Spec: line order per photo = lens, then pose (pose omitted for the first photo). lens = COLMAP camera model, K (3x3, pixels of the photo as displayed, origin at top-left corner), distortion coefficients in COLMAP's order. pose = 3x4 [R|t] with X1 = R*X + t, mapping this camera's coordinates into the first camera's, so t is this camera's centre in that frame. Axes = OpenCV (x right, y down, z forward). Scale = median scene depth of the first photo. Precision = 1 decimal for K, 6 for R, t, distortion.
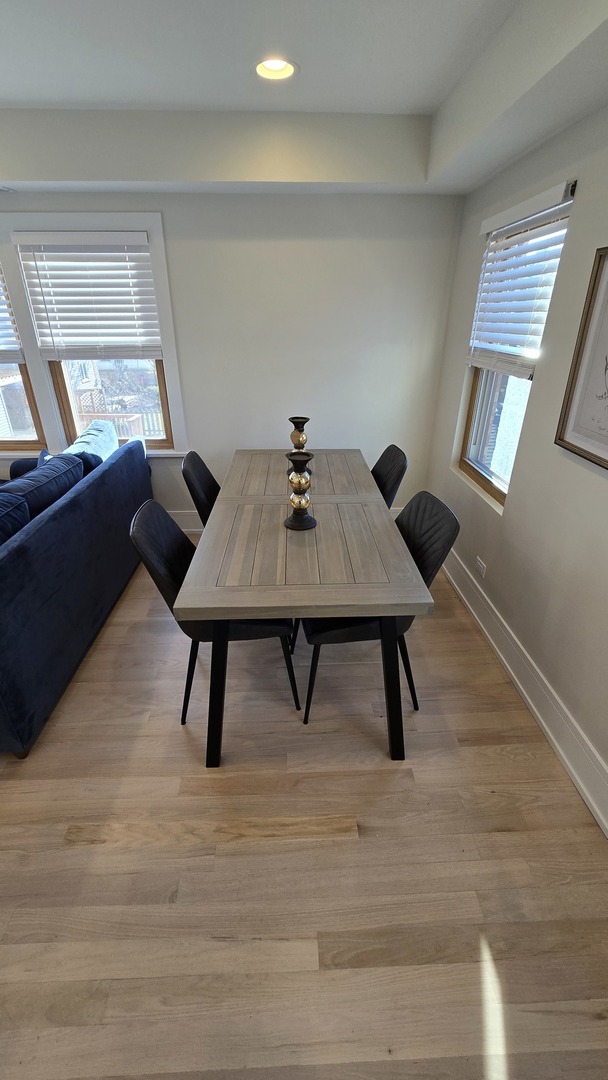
lens RADIAL K [[441.4, 0, 300.9], [0, 441.4, 539.2], [0, 0, 1]] dist [-0.002035, 0.000426]
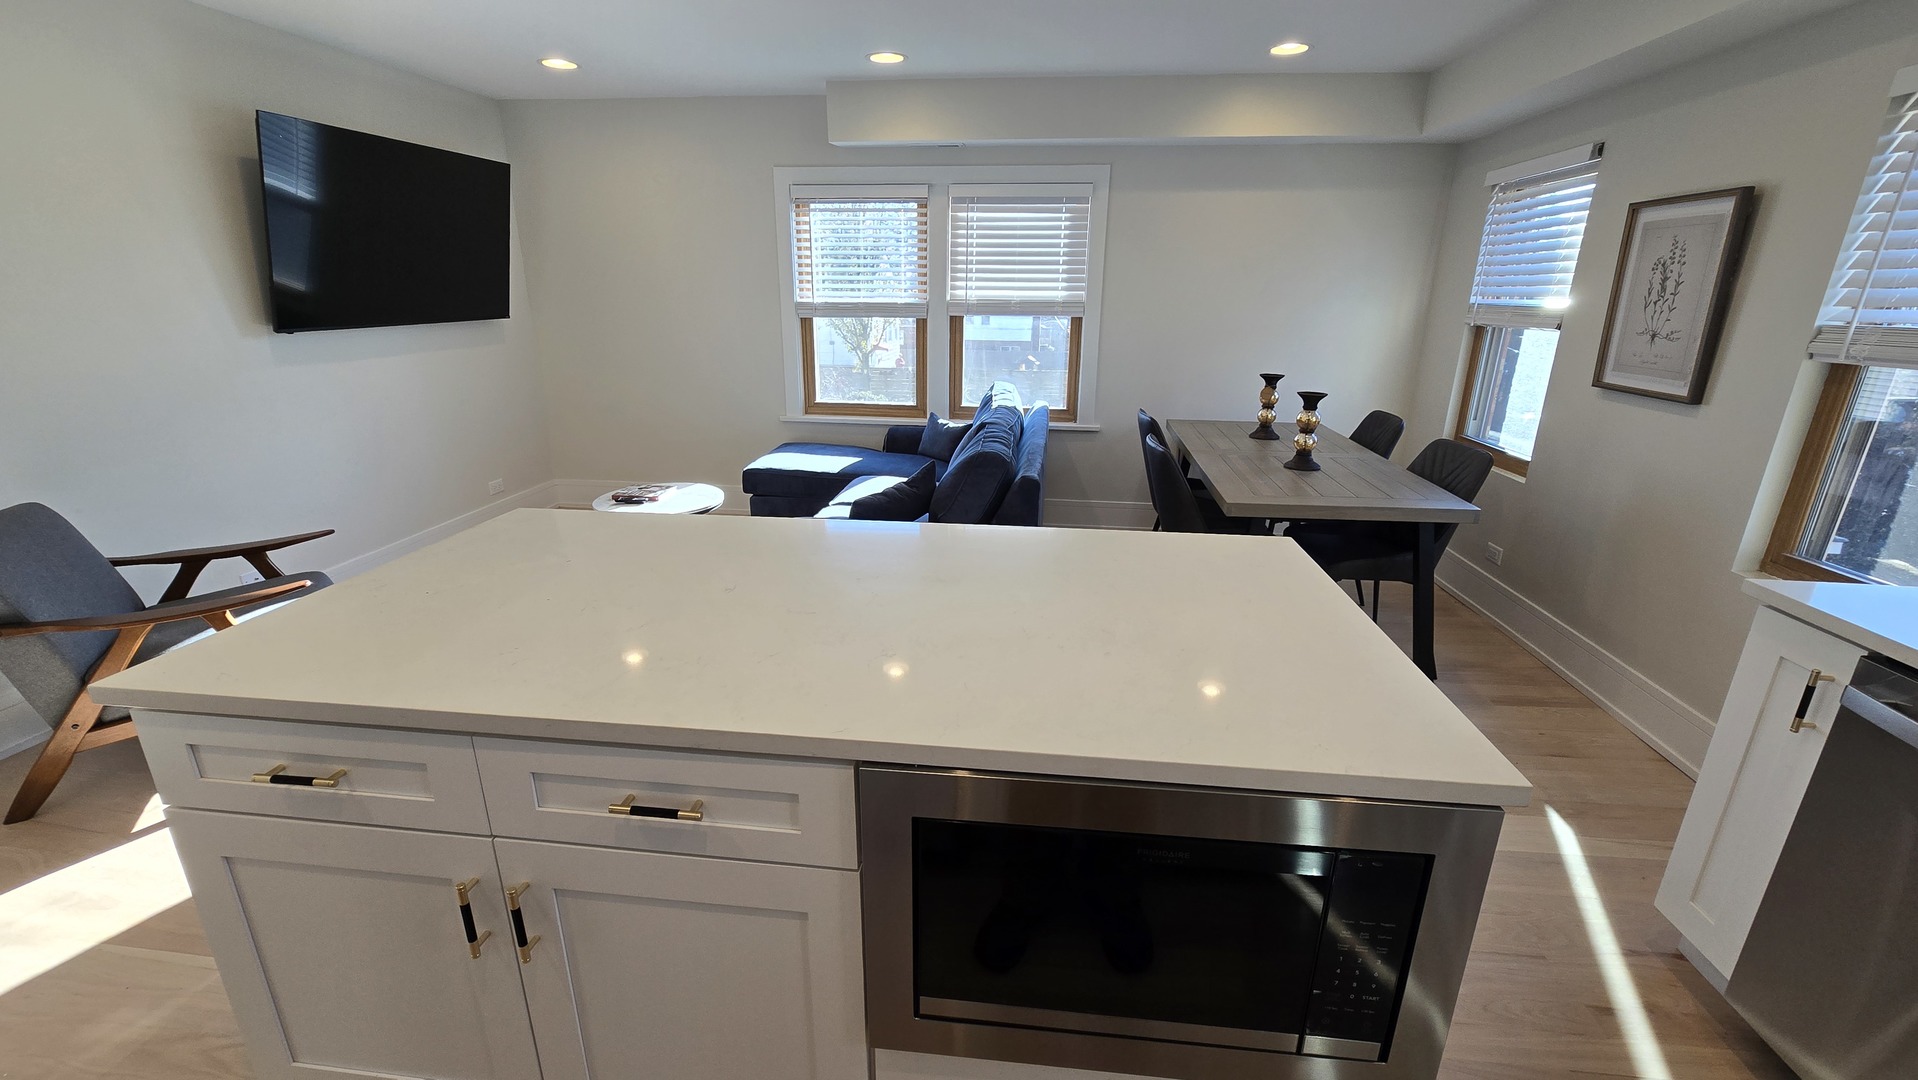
lens RADIAL K [[783.9, 0, 962.8], [0, 783.9, 543.0], [0, 0, 1]] dist [-0.002035, 0.000426]
pose [[0.989933, 0.054018, -0.130825, -0.384785], [-0.074243, 0.985116, -0.155028, 0.344247], [0.120503, 0.163180, 0.979209, -0.556367]]
